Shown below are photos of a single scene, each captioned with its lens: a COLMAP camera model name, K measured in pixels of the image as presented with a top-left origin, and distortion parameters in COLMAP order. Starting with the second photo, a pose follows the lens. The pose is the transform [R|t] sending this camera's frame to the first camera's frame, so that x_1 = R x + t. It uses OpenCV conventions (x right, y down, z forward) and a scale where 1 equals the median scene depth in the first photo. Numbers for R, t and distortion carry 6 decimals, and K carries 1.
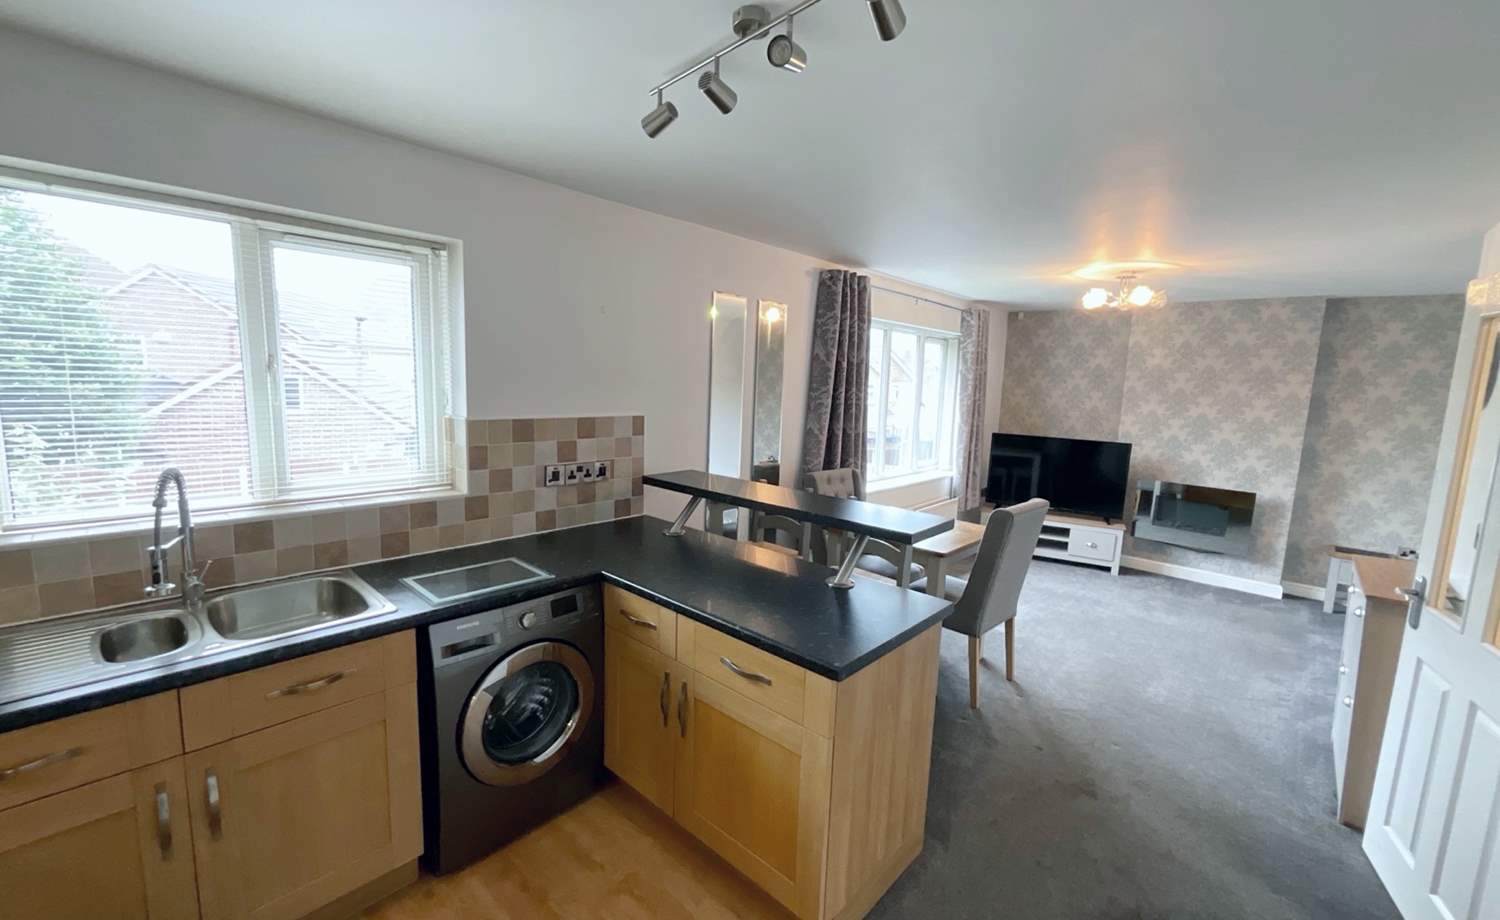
lens RADIAL K [[611.9, 0, 748.1], [0, 611.9, 458.5], [0, 0, 1]] dist [-0.000244, 0.001212]
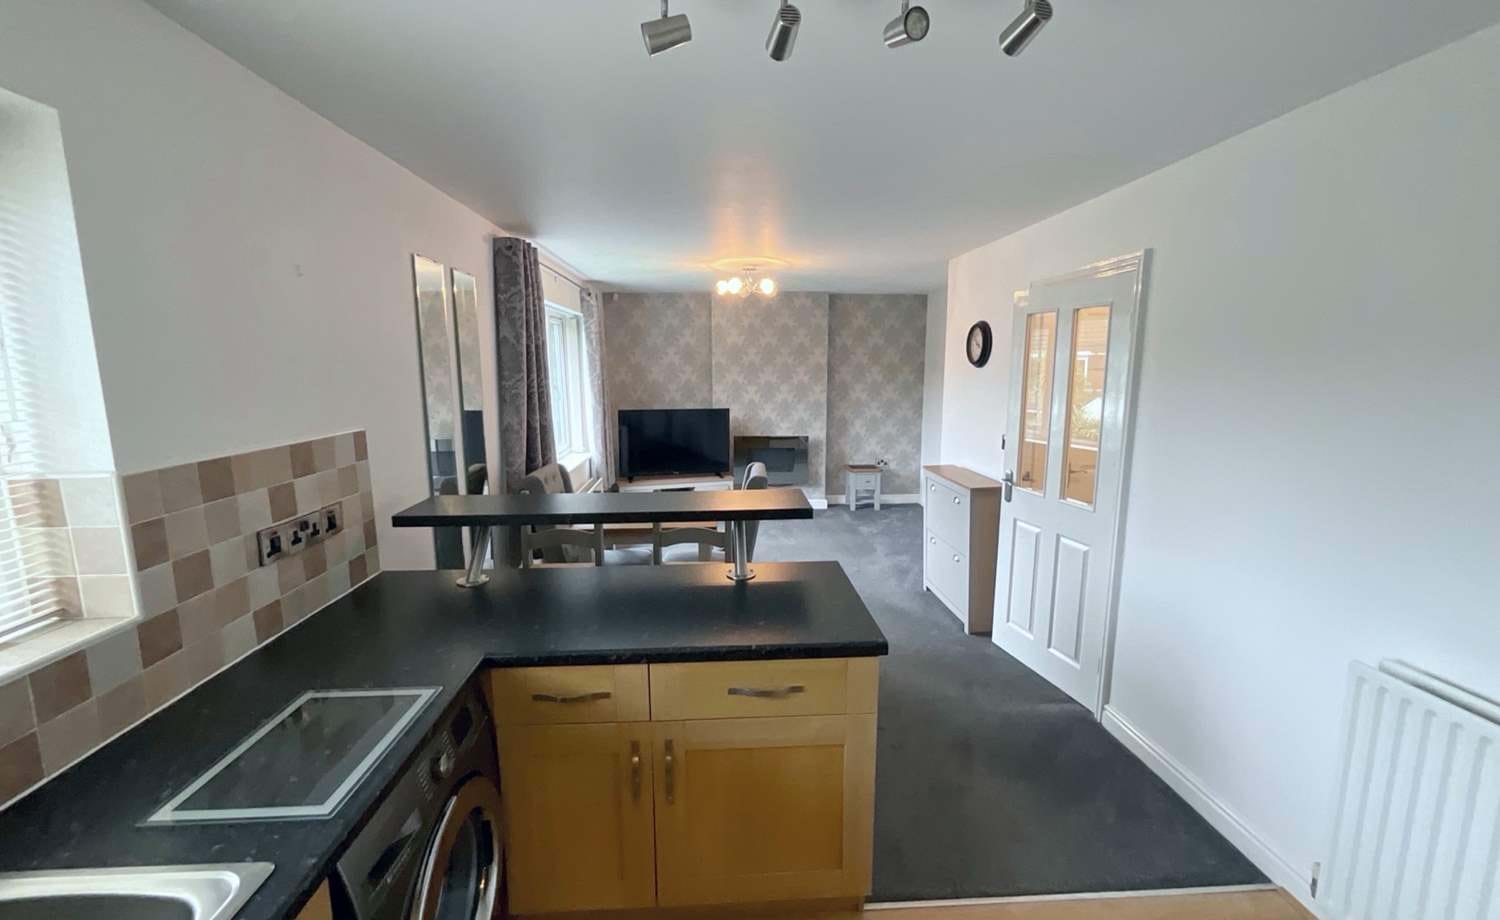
lens RADIAL K [[611.9, 0, 749.6], [0, 611.9, 459.7], [0, 0, 1]] dist [-0.000244, 0.001212]
pose [[0.695808, -0.150293, 0.702327, -0.269416], [0.123977, 0.988316, 0.088666, -0.033860], [-0.707447, 0.025378, 0.706311, 0.160183]]
